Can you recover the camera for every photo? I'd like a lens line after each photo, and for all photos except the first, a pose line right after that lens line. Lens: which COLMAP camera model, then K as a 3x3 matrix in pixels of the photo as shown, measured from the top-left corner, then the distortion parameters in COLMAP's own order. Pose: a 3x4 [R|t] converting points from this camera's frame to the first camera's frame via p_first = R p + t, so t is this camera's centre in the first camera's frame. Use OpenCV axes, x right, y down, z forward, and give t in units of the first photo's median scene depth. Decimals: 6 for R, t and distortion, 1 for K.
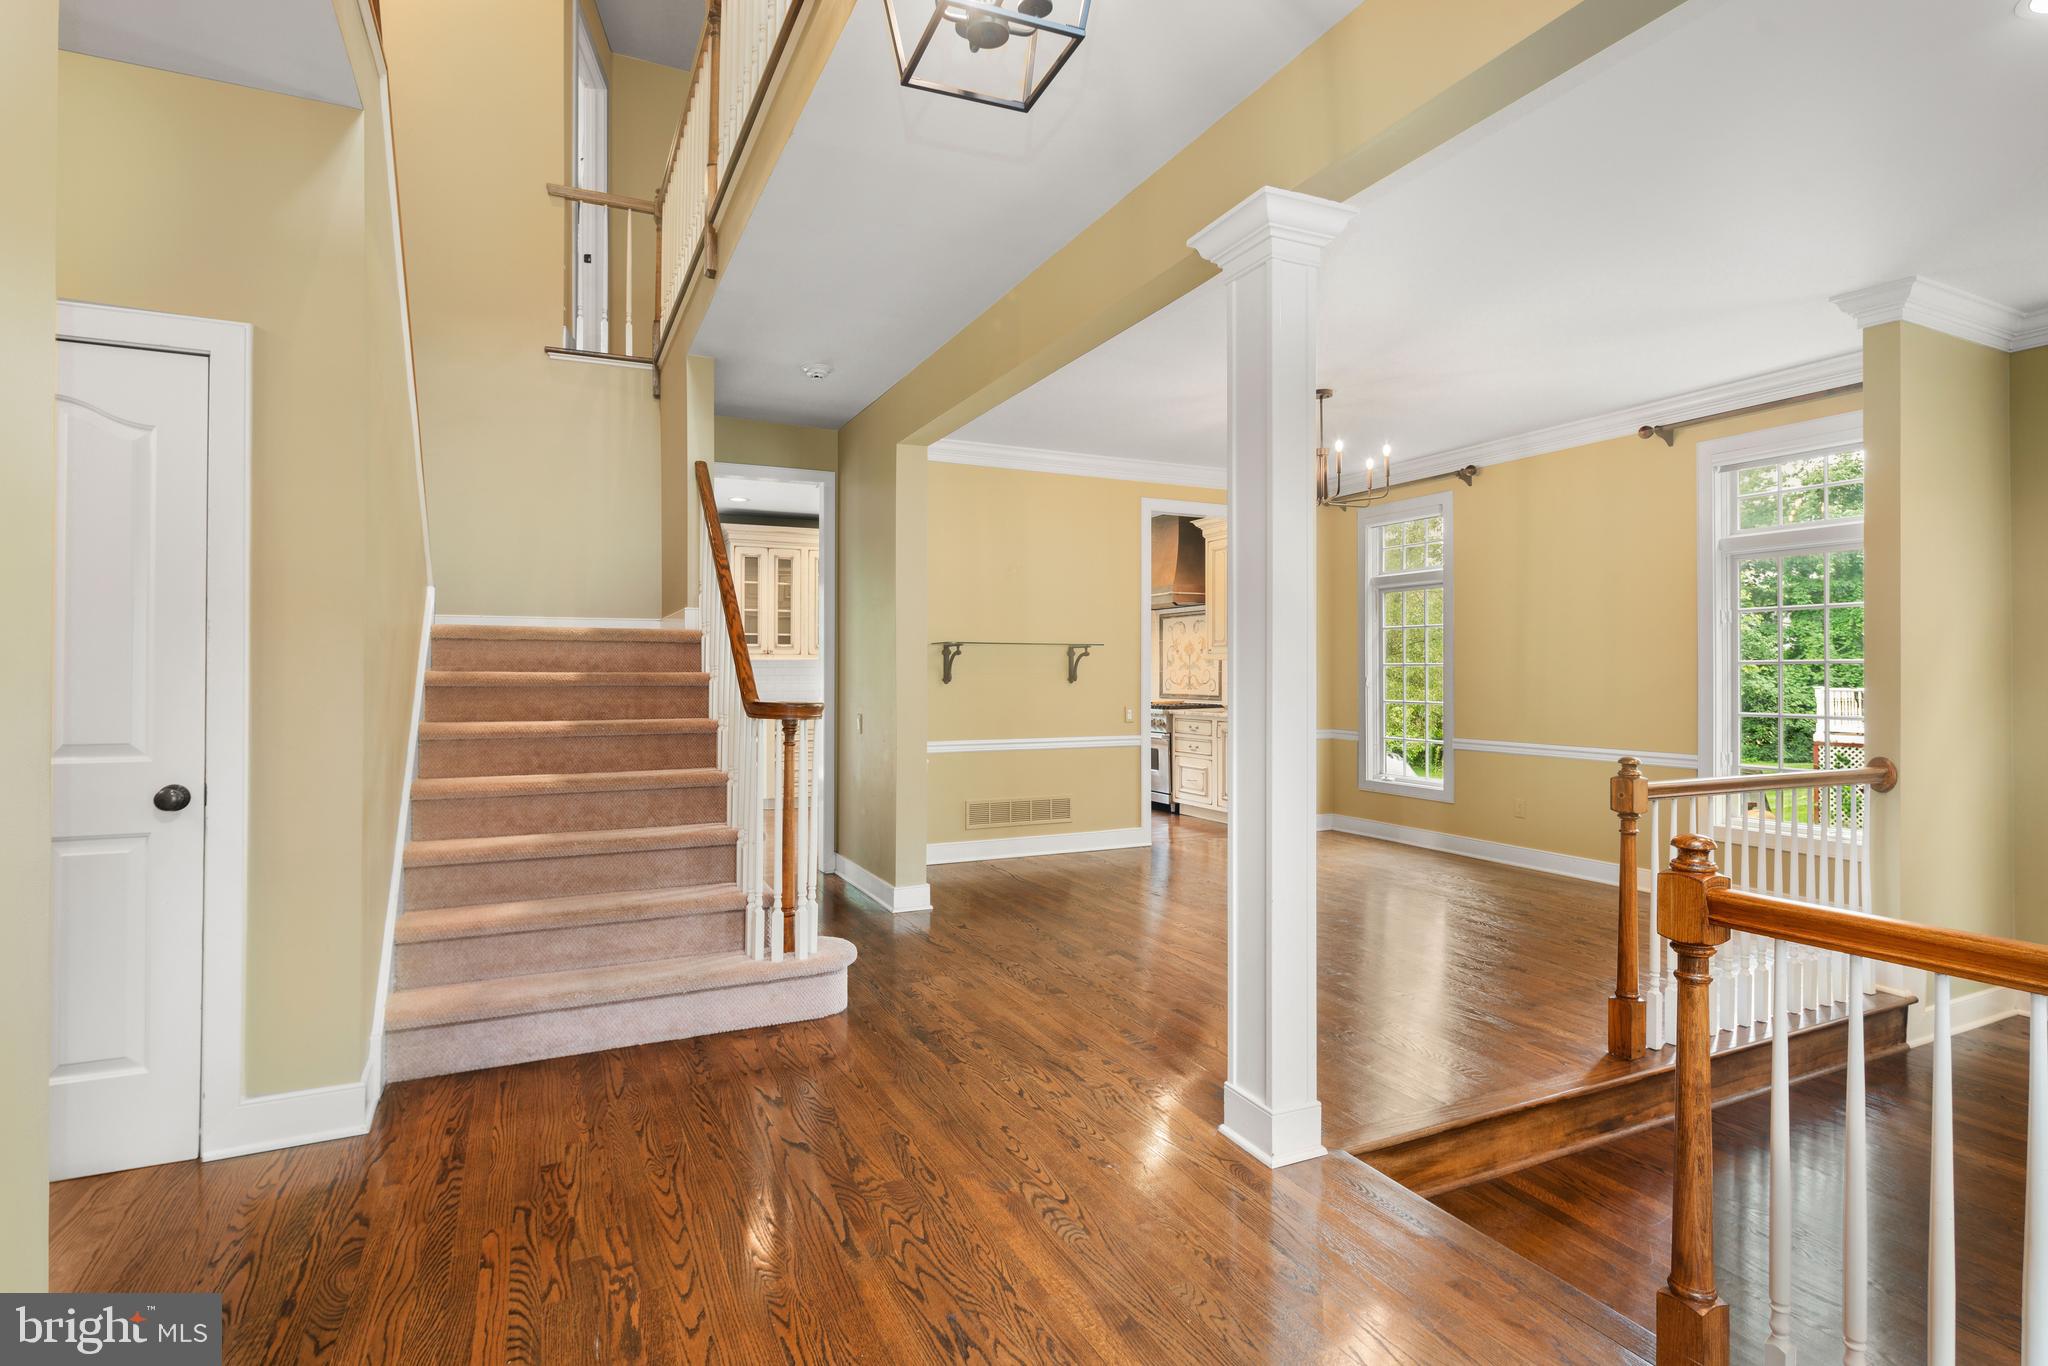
lens RADIAL K [[1022.8, 0, 1019.0], [0, 1022.8, 671.6], [0, 0, 1]] dist [0.002464, -0.001329]
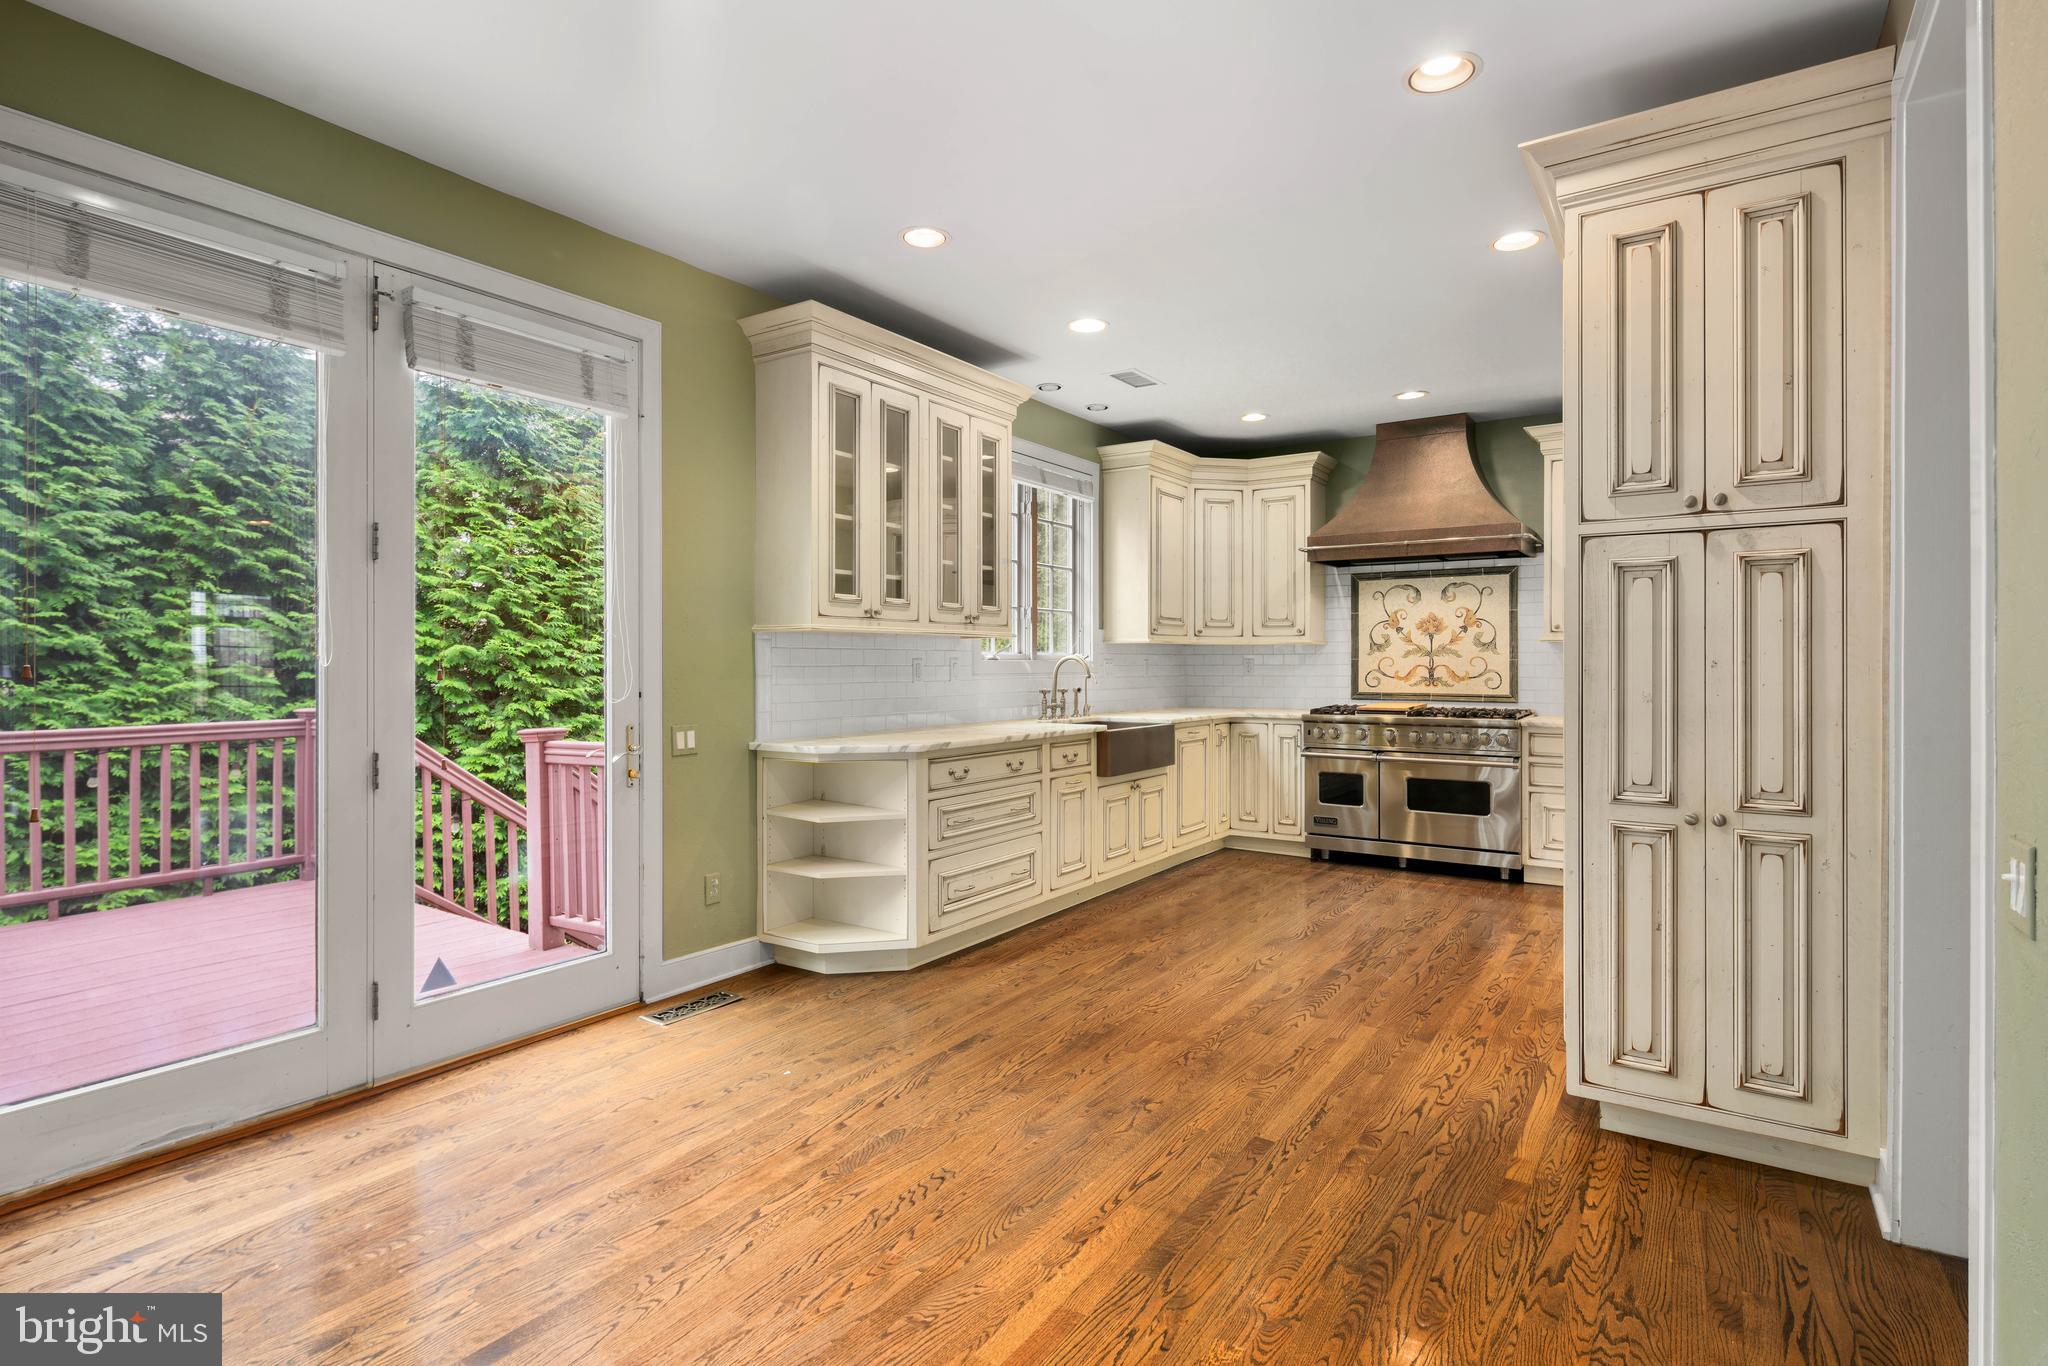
lens RADIAL K [[1022.8, 0, 1001.9], [0, 1022.8, 661.0], [0, 0, 1]] dist [0.002464, -0.001329]
pose [[0.859856, 0.001715, 0.510533, -0.447815], [-0.001702, 0.999998, -0.000493, 0.001793], [-0.510533, -0.000445, 0.859858, 0.614487]]
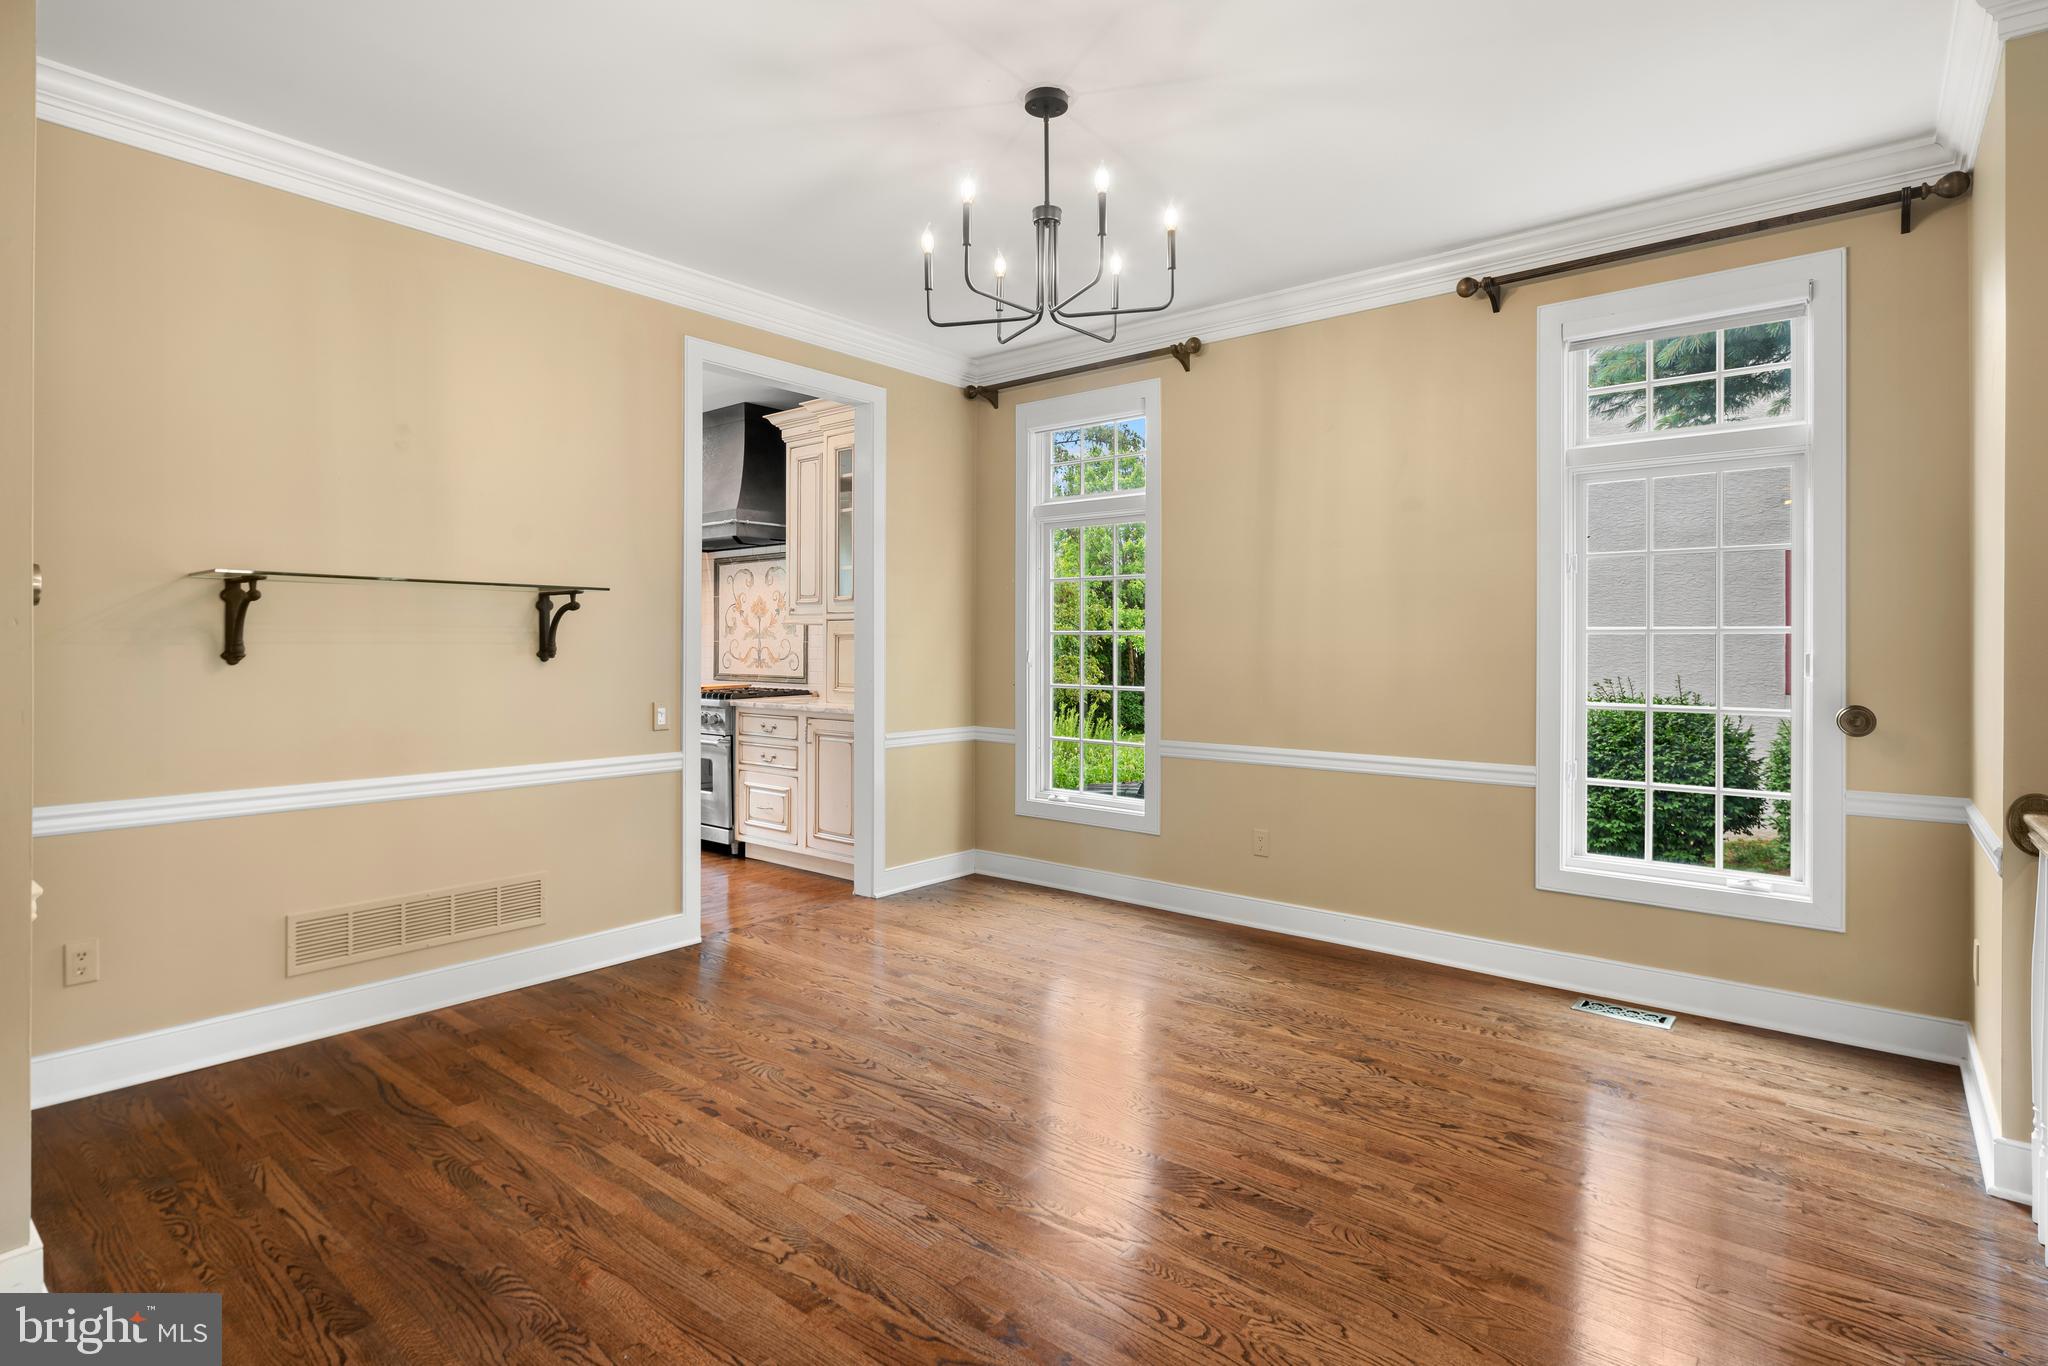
lens RADIAL K [[1022.8, 0, 1031.2], [0, 1022.8, 643.5], [0, 0, 1]] dist [0.002464, -0.001329]
pose [[0.904331, 0.003604, 0.426817, 0.041732], [-0.003416, 0.999993, -0.001207, 0.001445], [-0.426818, -0.000367, 0.904337, 0.325632]]
